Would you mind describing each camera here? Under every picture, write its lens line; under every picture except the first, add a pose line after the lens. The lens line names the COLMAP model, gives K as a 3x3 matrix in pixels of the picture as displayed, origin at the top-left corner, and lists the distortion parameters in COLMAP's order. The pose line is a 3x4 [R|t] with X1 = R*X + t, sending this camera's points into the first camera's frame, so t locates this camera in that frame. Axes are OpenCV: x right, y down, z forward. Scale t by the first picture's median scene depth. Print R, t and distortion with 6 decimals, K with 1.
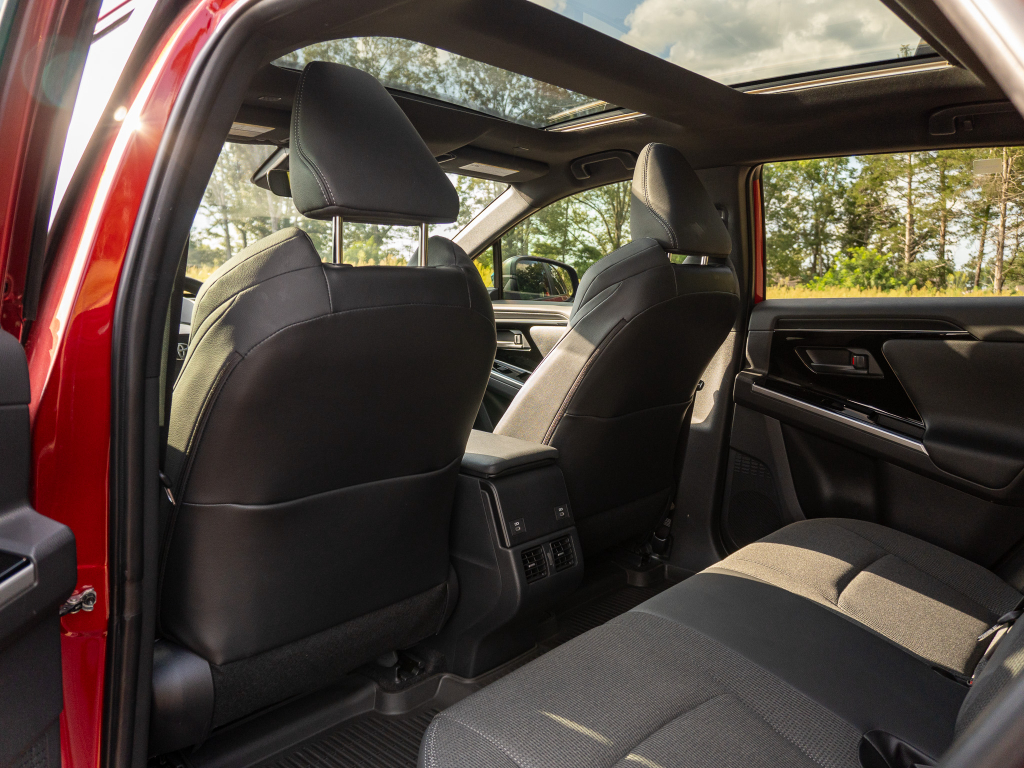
lens RADIAL K [[753.9, 0, 508.1], [0, 753.9, 384.6], [0, 0, 1]] dist [-0.029614, 0.009441]
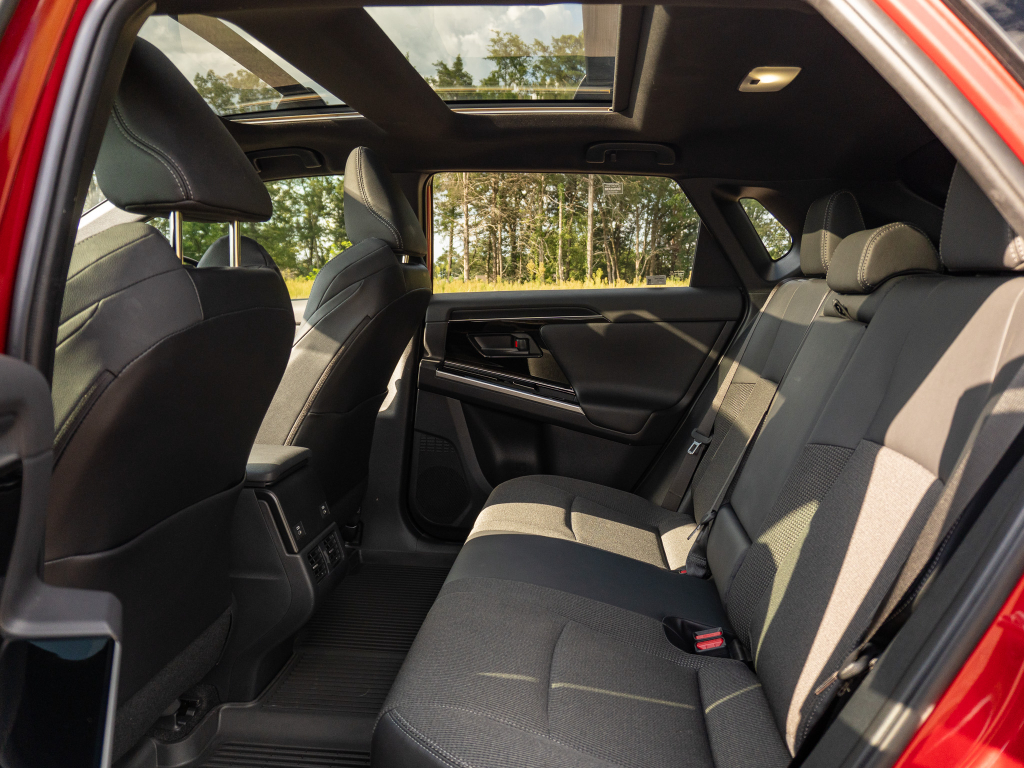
lens RADIAL K [[753.9, 0, 508.1], [0, 753.9, 384.6], [0, 0, 1]] dist [-0.029614, 0.009441]
pose [[0.812148, -0.086689, 0.576975, -0.280121], [0.081031, 0.996076, 0.035599, -0.012556], [-0.577797, 0.017842, 0.815986, 0.034106]]
